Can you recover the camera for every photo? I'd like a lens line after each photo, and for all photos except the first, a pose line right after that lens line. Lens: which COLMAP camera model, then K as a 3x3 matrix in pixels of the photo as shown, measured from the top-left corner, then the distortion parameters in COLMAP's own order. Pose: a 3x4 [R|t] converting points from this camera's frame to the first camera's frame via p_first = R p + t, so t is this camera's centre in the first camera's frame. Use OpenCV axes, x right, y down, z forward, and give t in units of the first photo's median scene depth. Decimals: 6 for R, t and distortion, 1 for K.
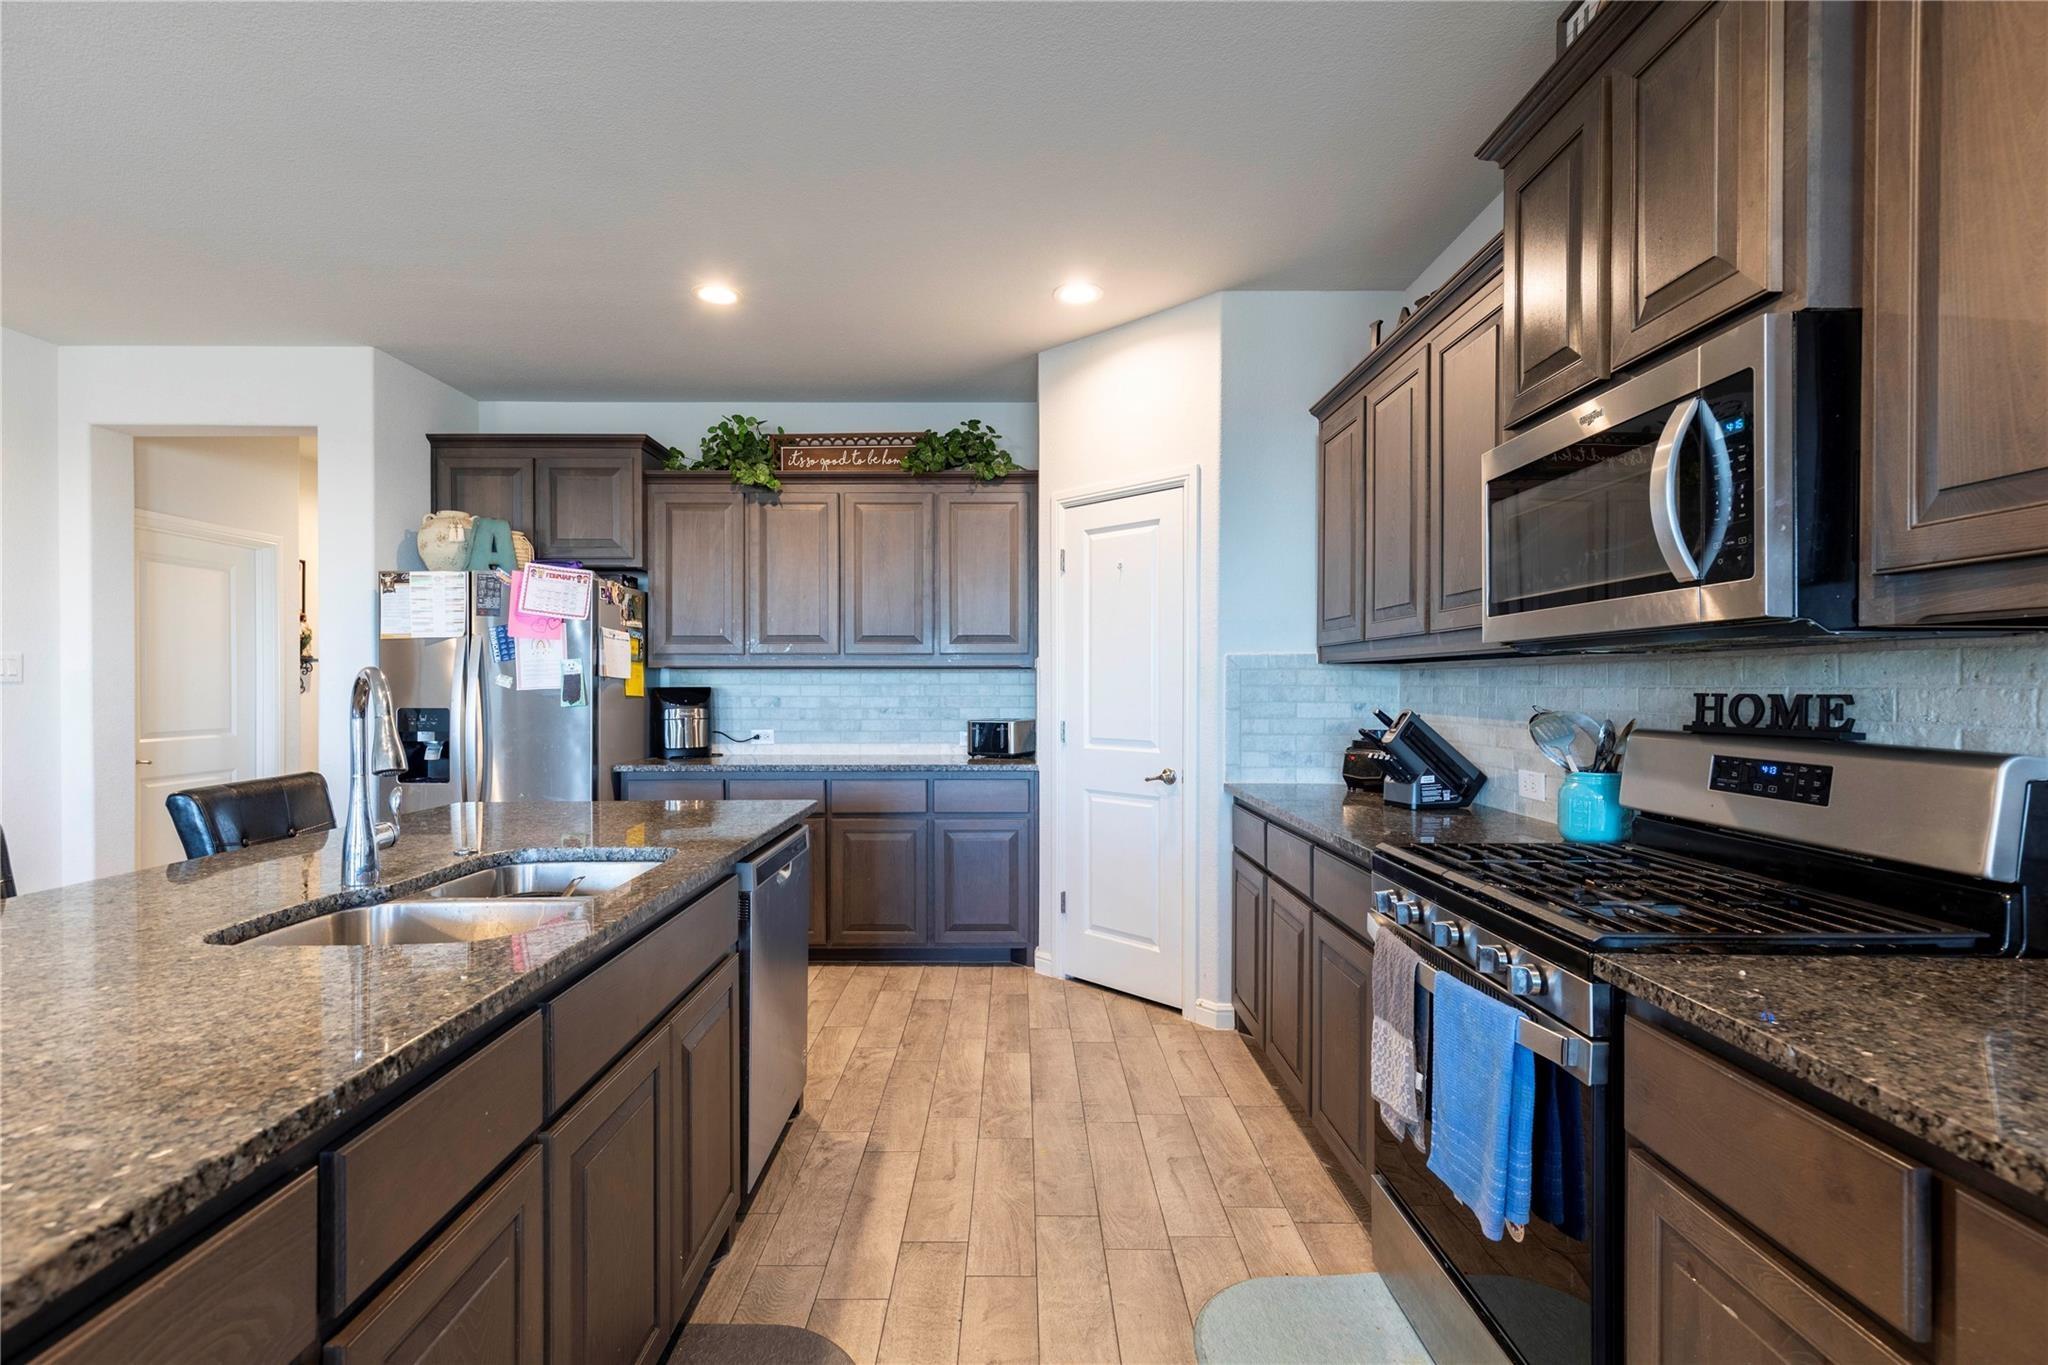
lens RADIAL K [[921.5, 0, 1018.9], [0, 921.5, 690.3], [0, 0, 1]] dist [0.005096, 0.000117]
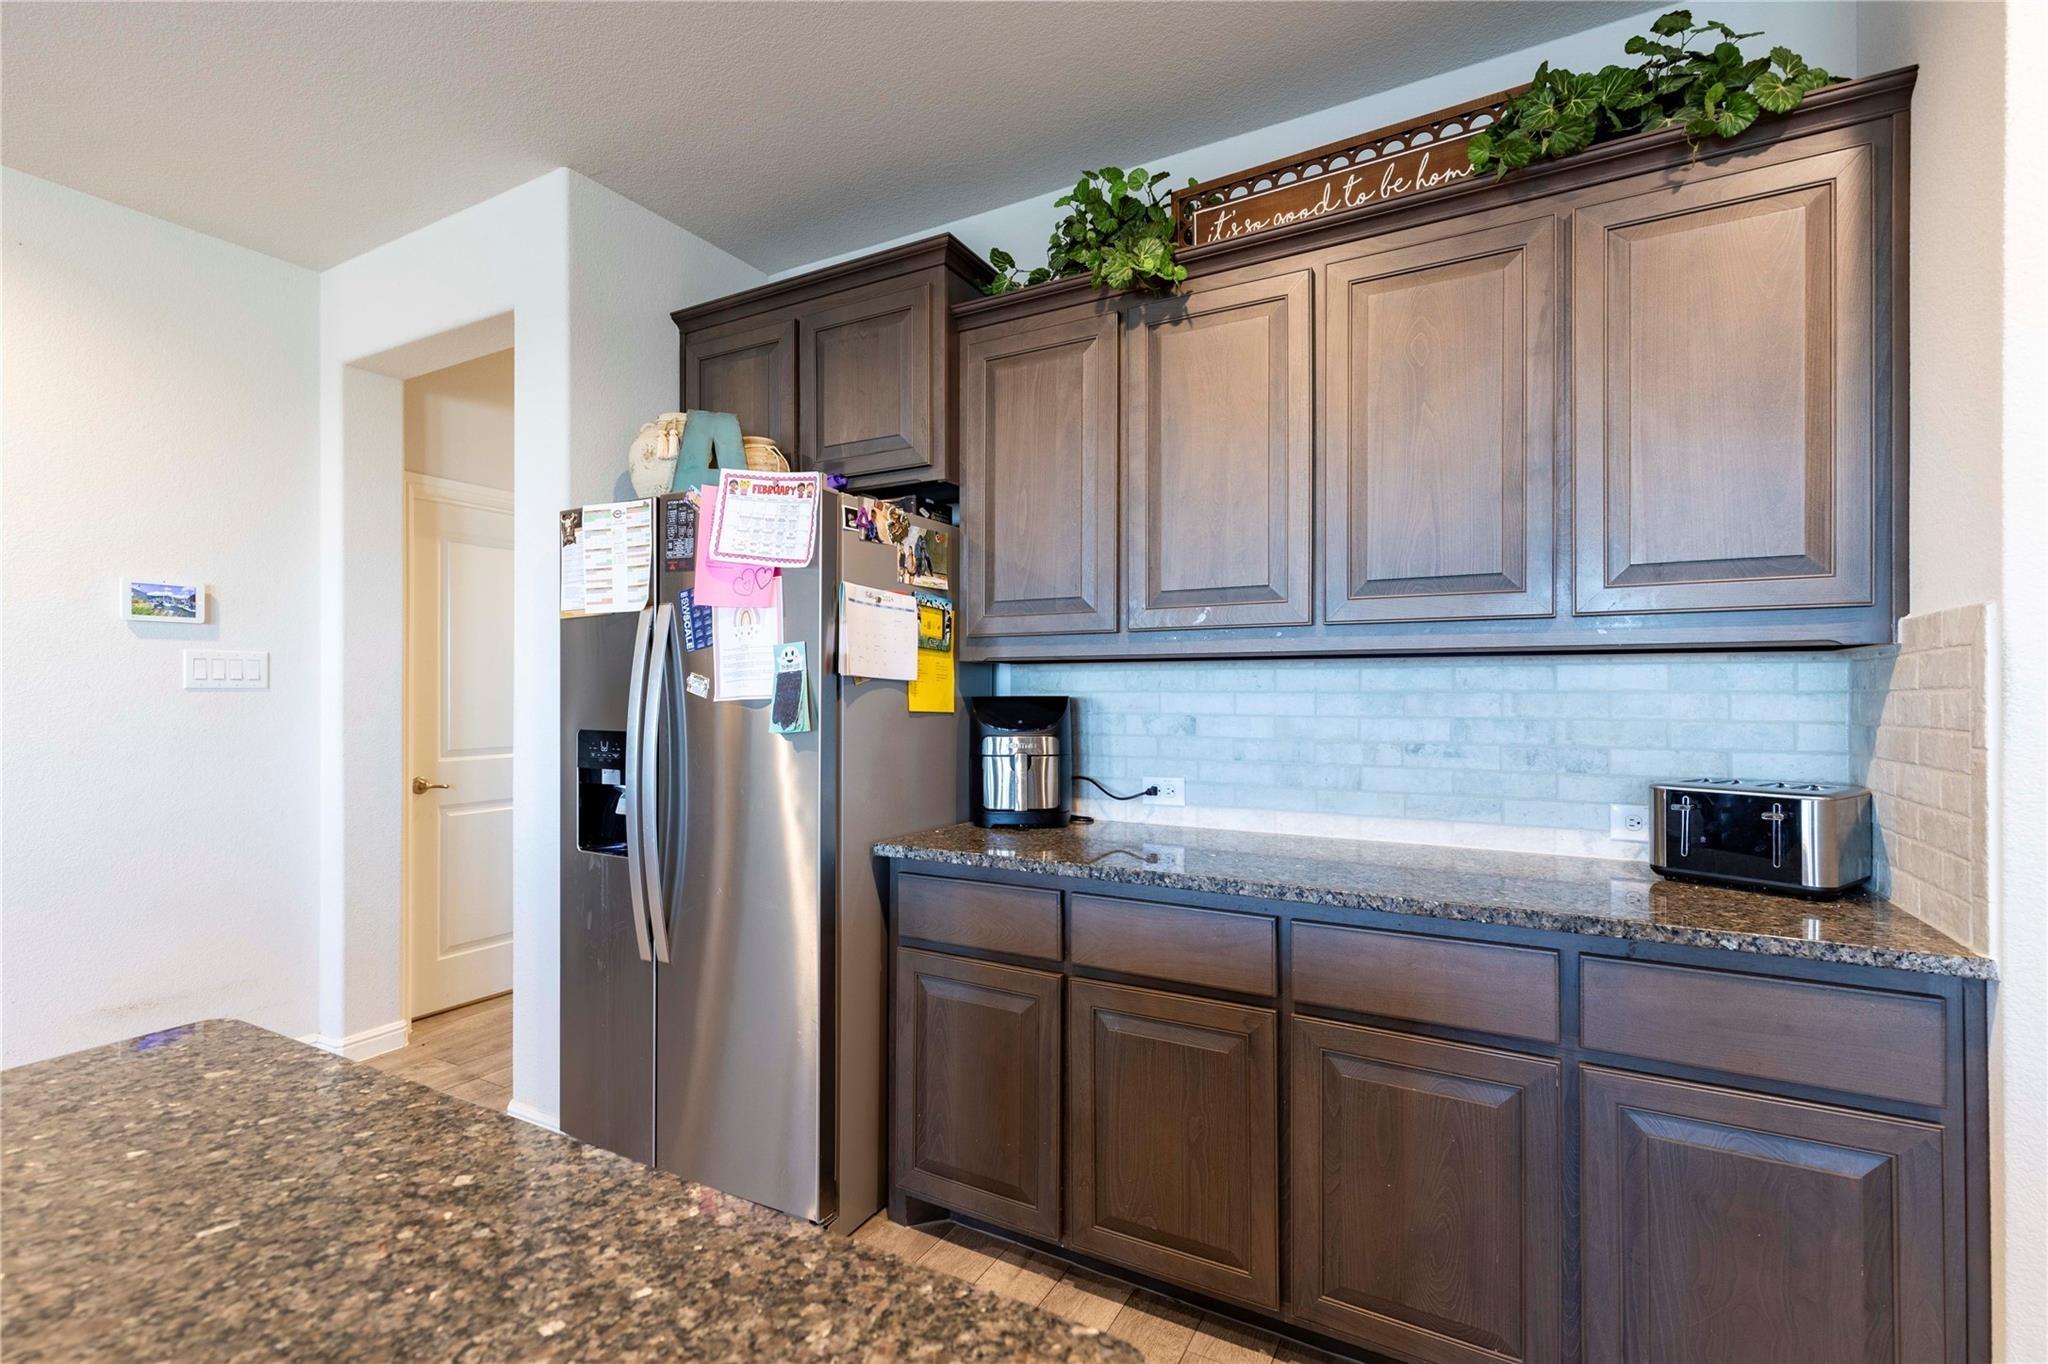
lens RADIAL K [[921.5, 0, 1012.9], [0, 921.5, 690.7], [0, 0, 1]] dist [0.005096, 0.000117]
pose [[0.871216, -0.000150, -0.490900, -0.101339], [-0.003684, 0.999970, -0.006844, -0.003273], [0.490886, 0.007772, 0.871189, 0.534981]]
